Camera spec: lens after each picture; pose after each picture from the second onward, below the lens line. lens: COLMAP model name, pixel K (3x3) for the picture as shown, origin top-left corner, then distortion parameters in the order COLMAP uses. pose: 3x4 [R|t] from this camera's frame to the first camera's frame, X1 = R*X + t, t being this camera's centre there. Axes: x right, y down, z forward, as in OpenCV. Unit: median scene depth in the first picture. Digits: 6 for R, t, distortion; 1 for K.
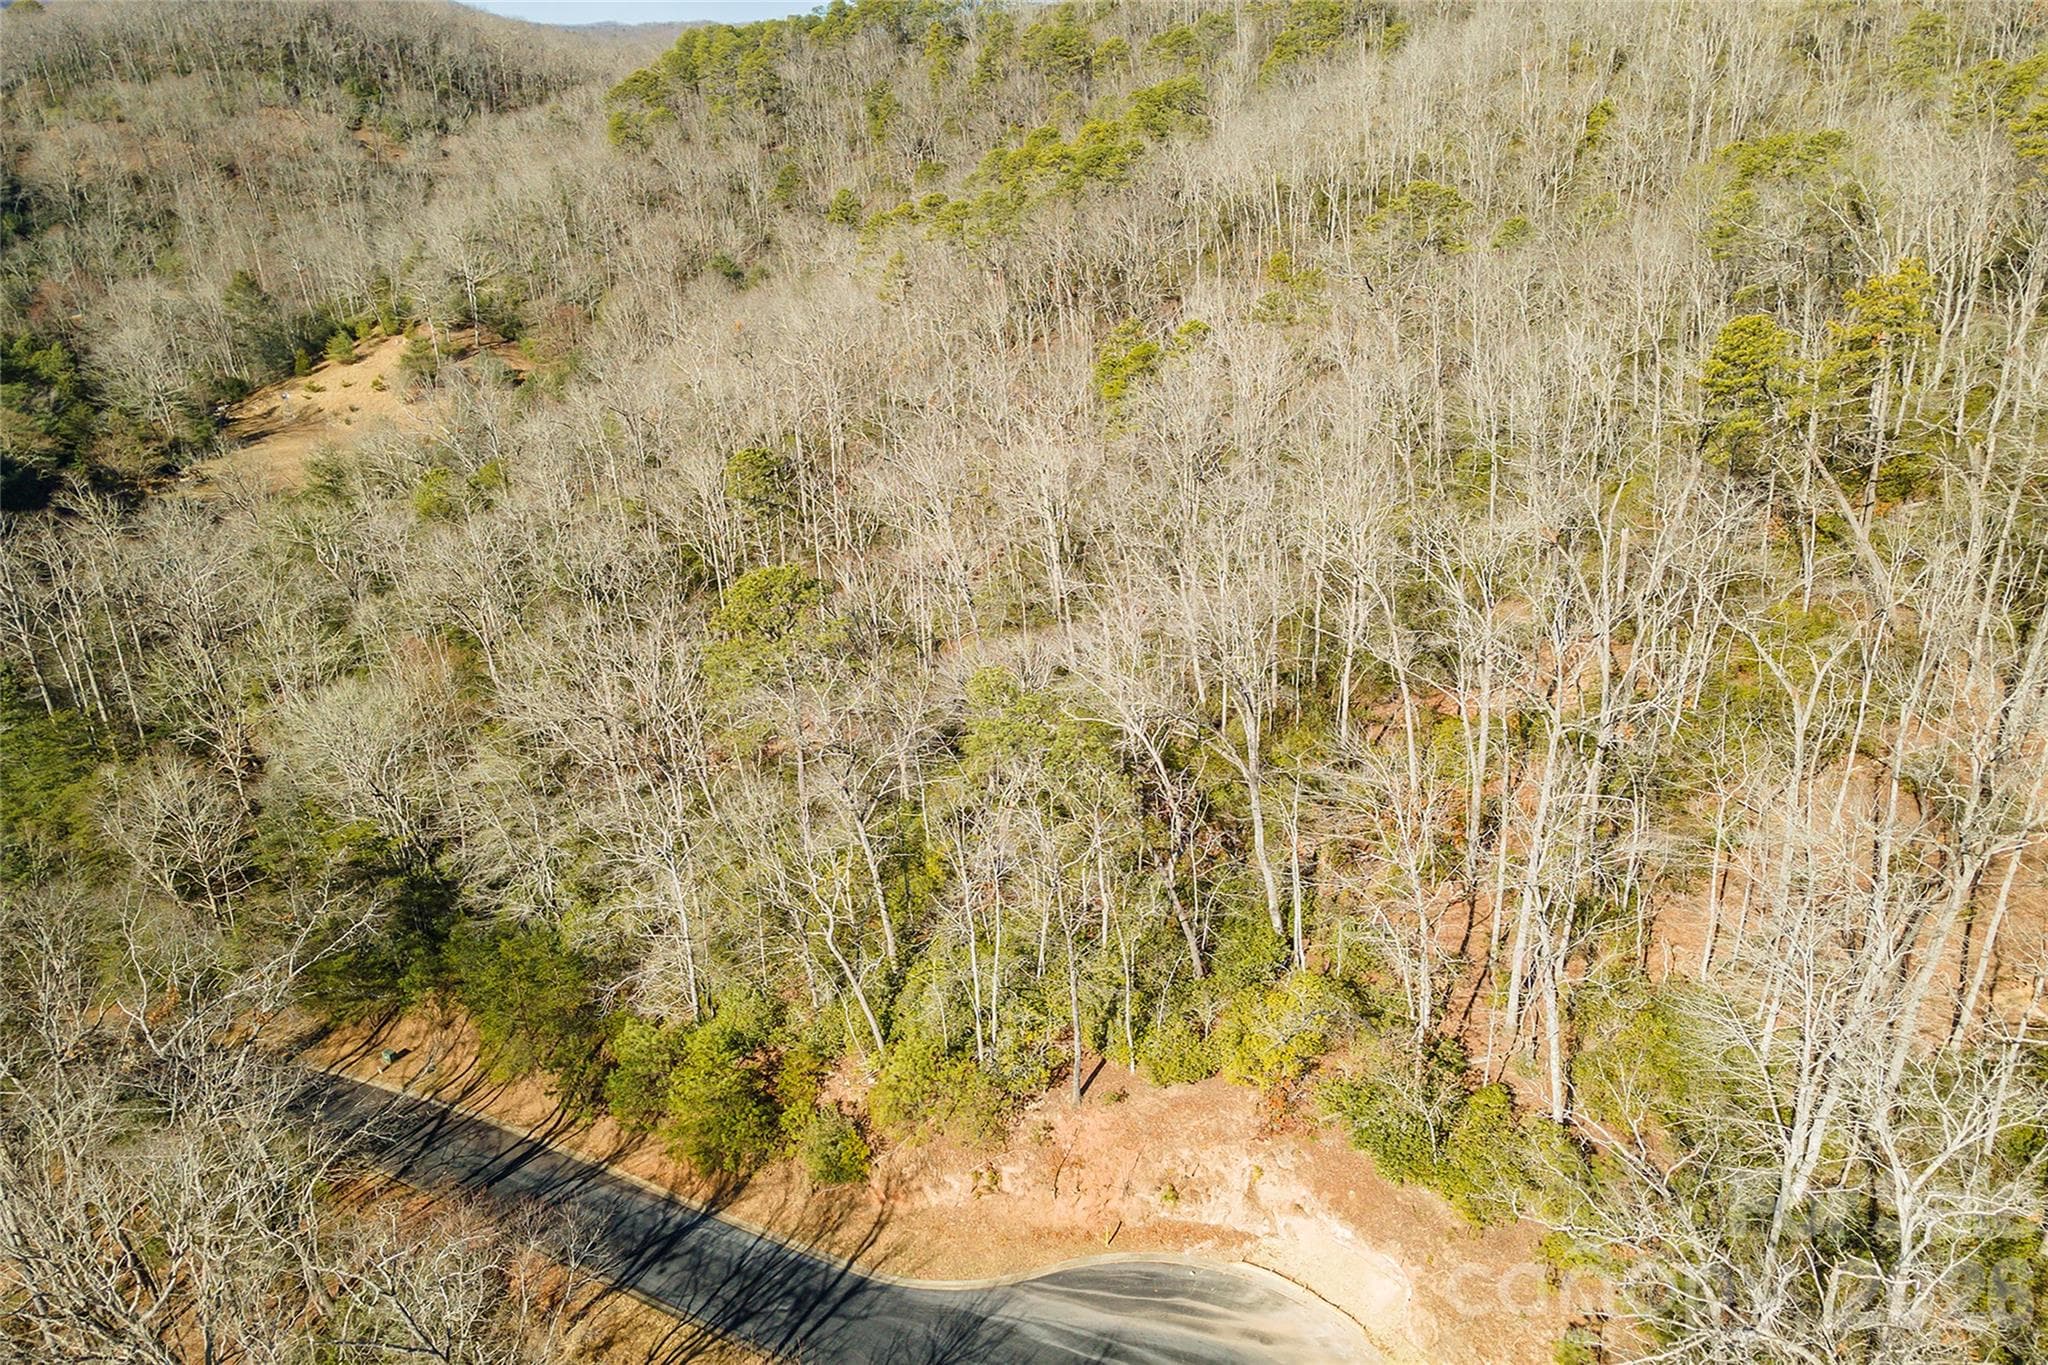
lens RADIAL K [[1531.6, 0, 990.4], [0, 1531.6, 683.3], [0, 0, 1]] dist [0.023003, 0.050007]
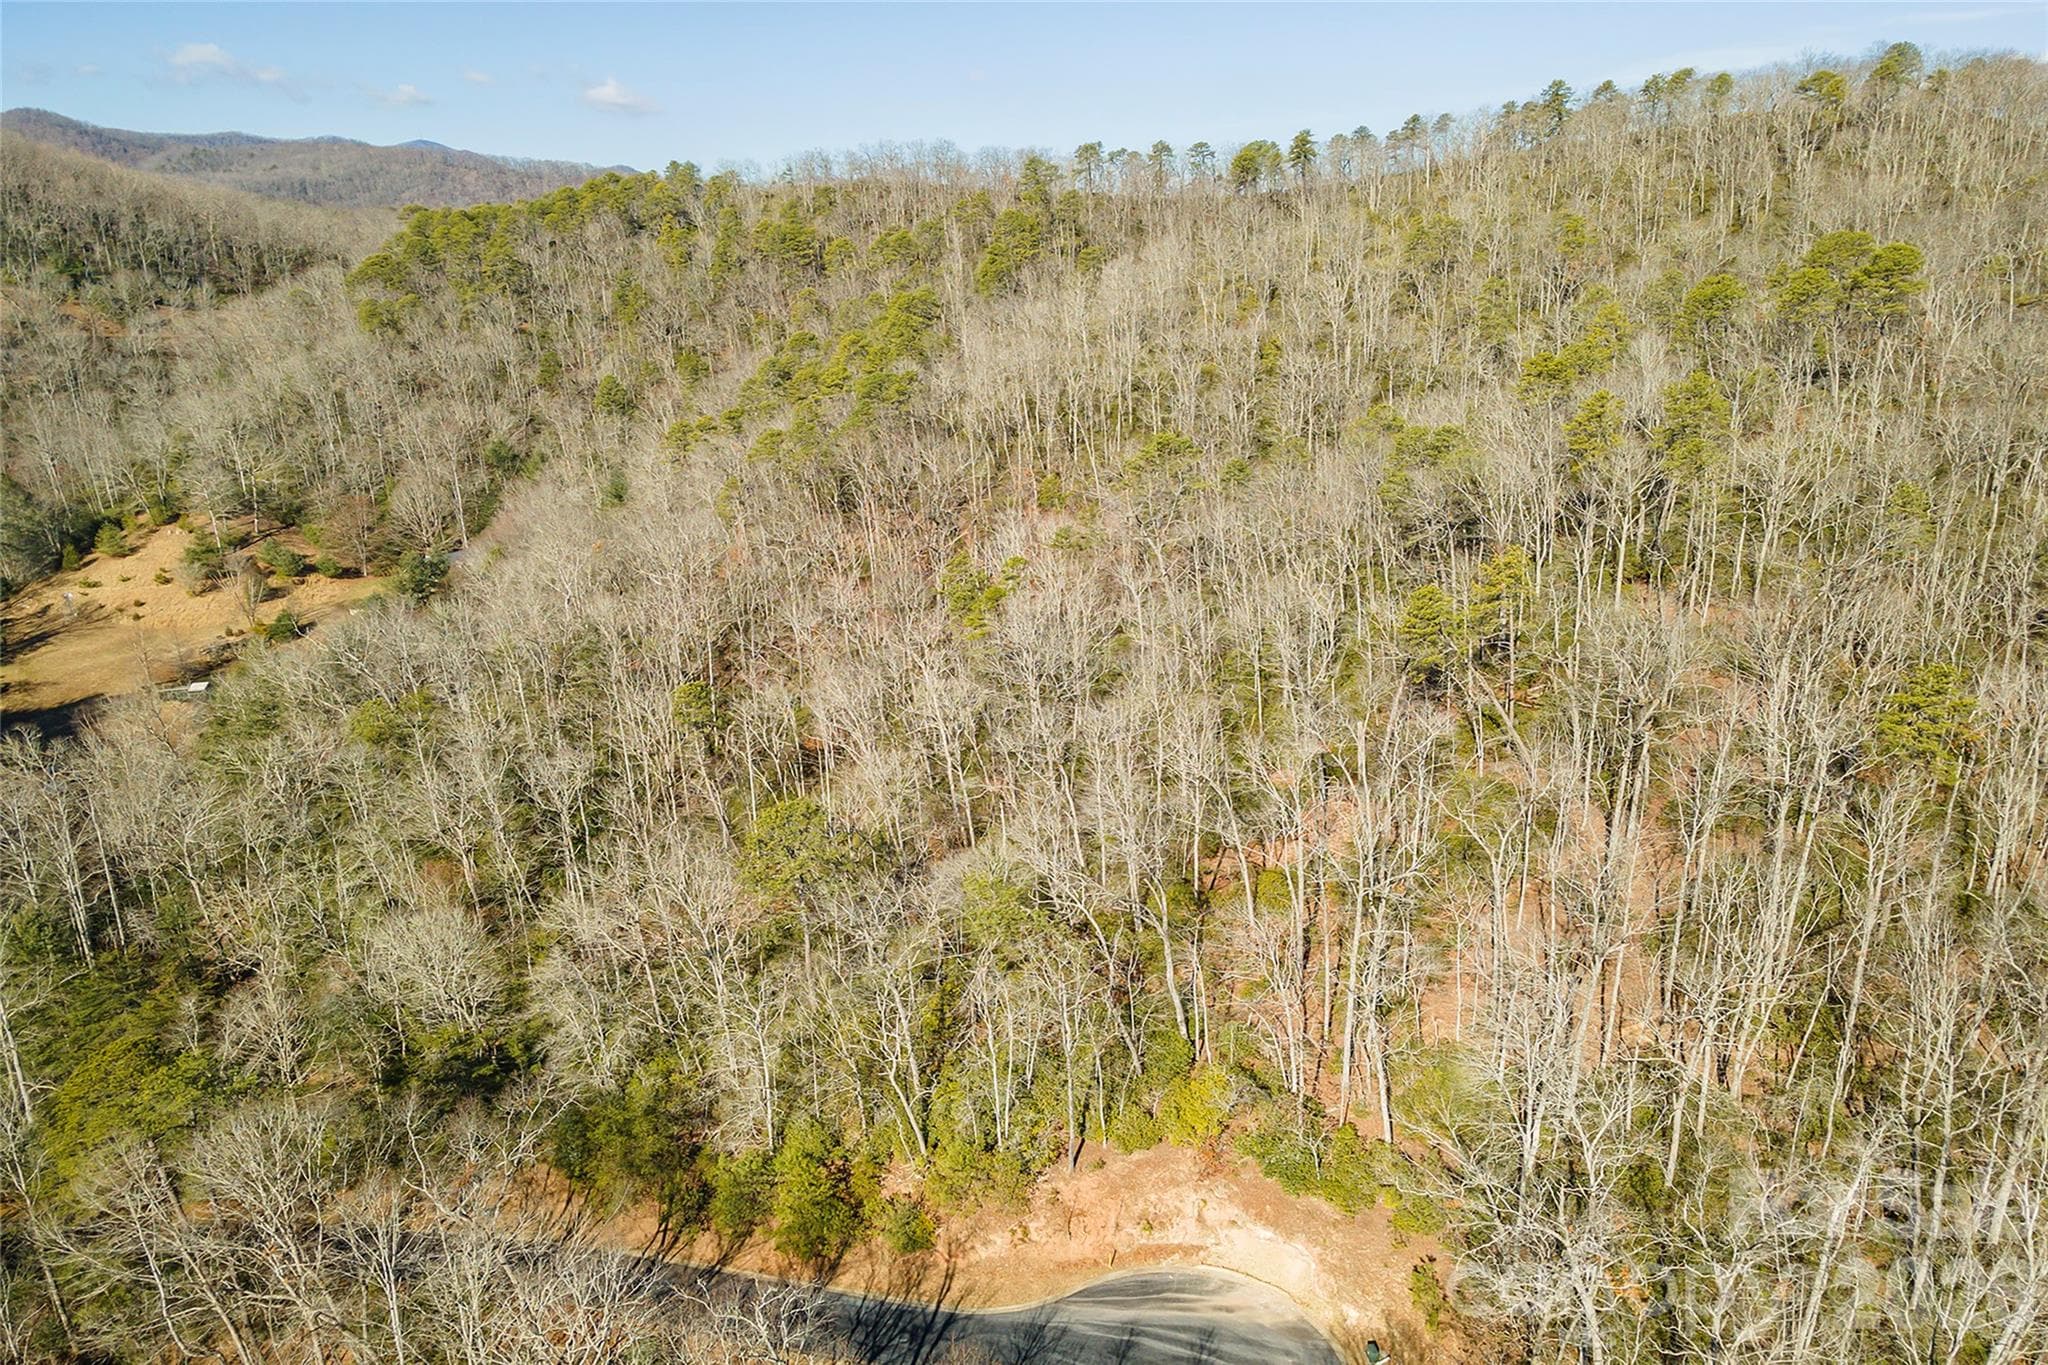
lens RADIAL K [[1608.2, 0, 928.6], [0, 1608.2, 599.1], [0, 0, 1]] dist [0.038844, 0.001905]
pose [[0.981032, -0.059978, 0.184334, -0.329205], [0.078059, 0.992653, -0.092445, -0.137197], [-0.177435, 0.105080, 0.978507, -0.540146]]
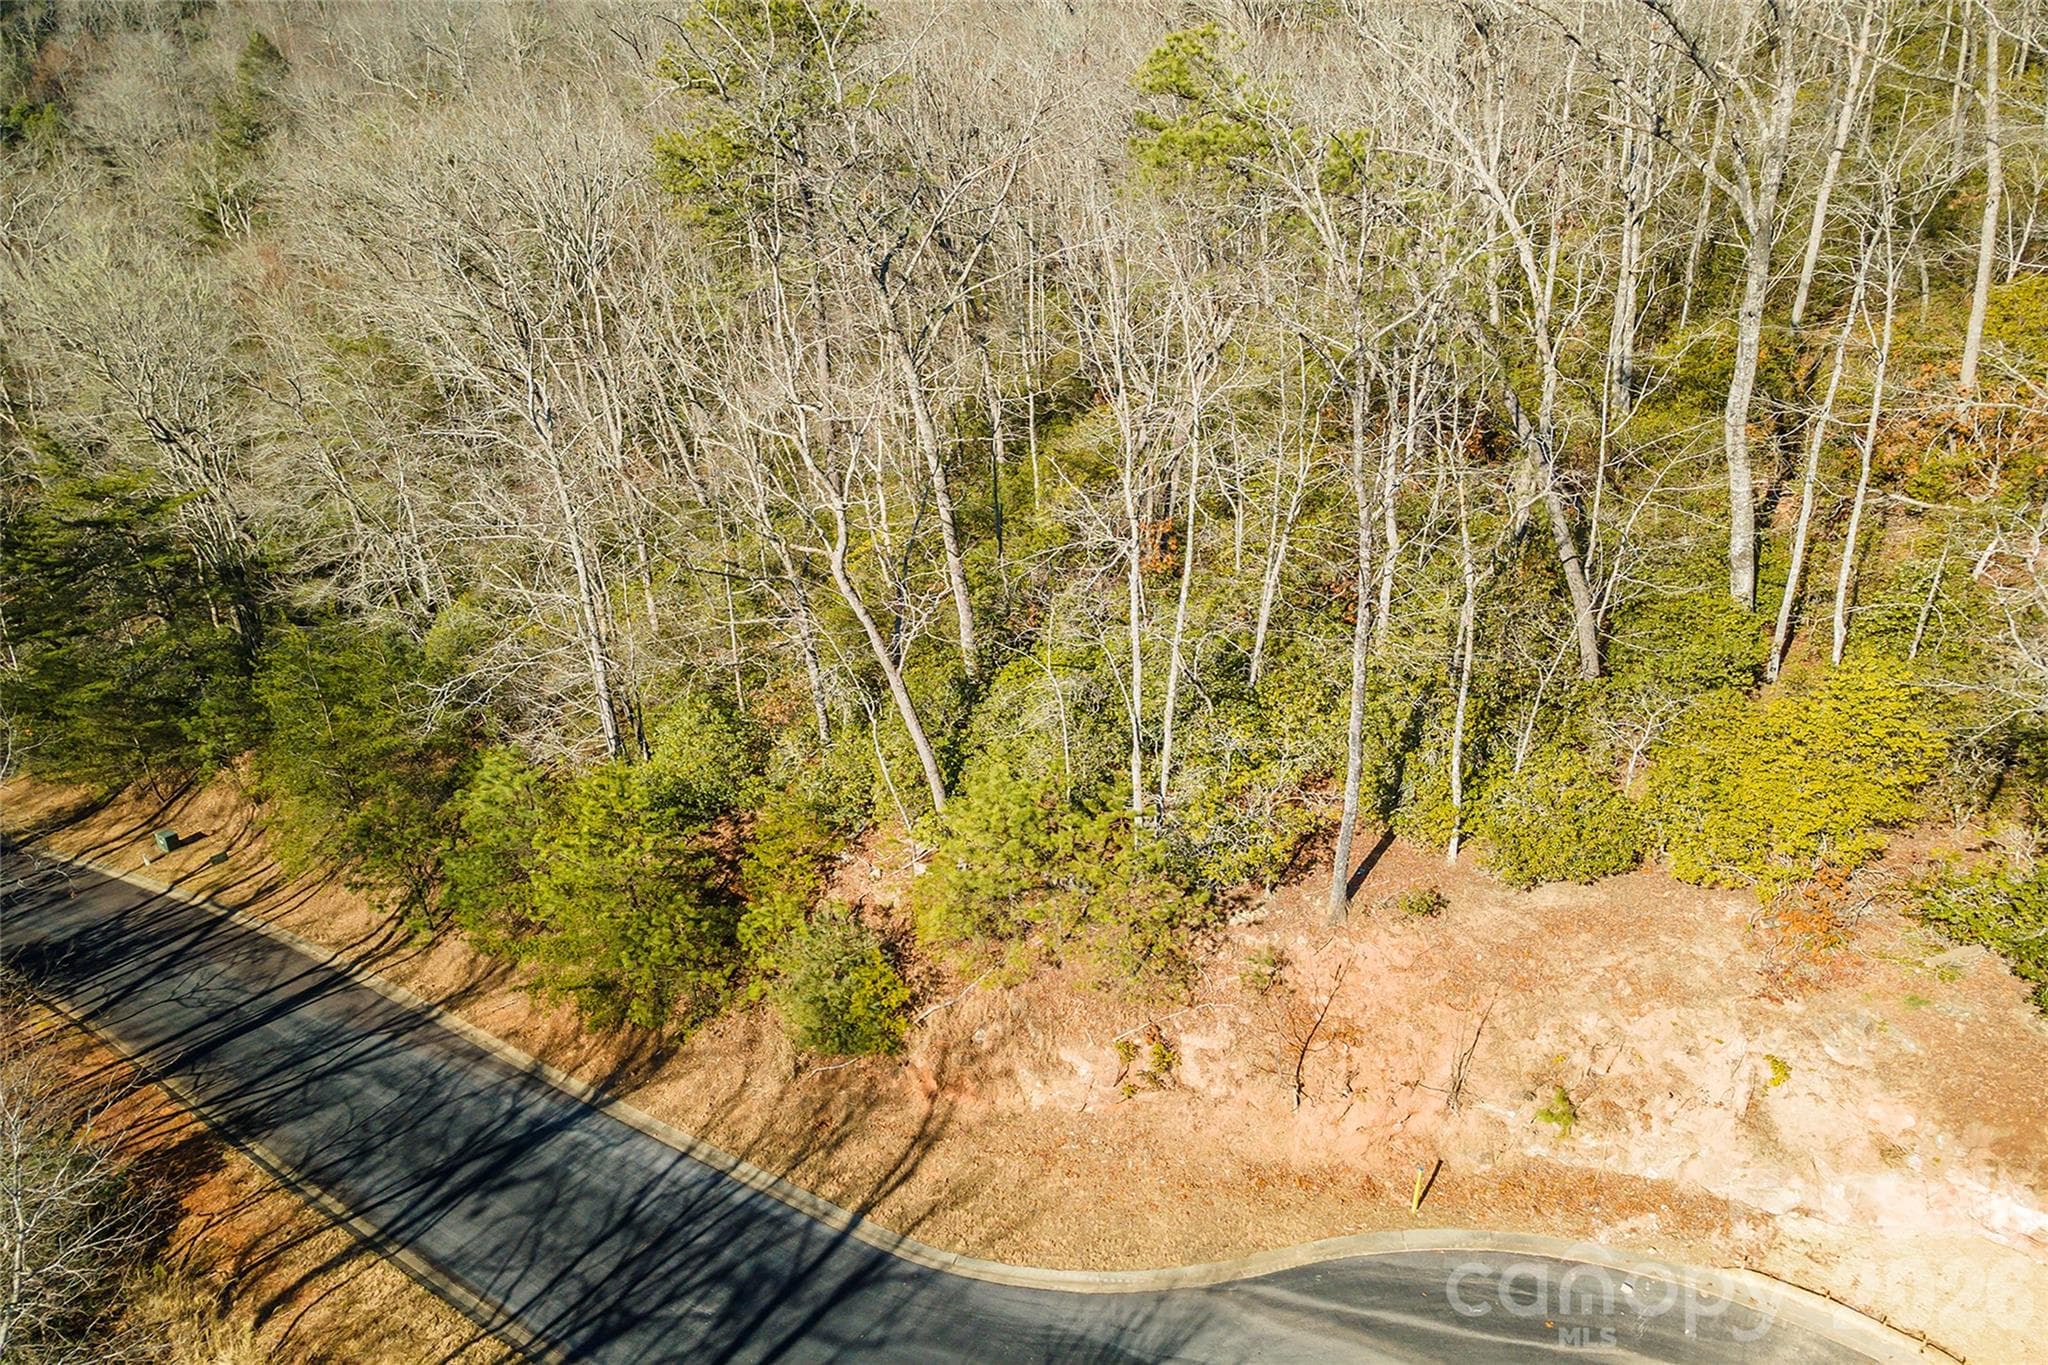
lens RADIAL K [[1467.7, 0, 1020.9], [0, 1467.7, 705.4], [0, 0, 1]] dist [0.033446, 0.027497]
pose [[0.998646, 0.037385, -0.036174, -0.029244], [-0.035478, 0.998017, 0.051998, 0.187532], [0.038046, -0.050644, 0.997992, 0.537823]]
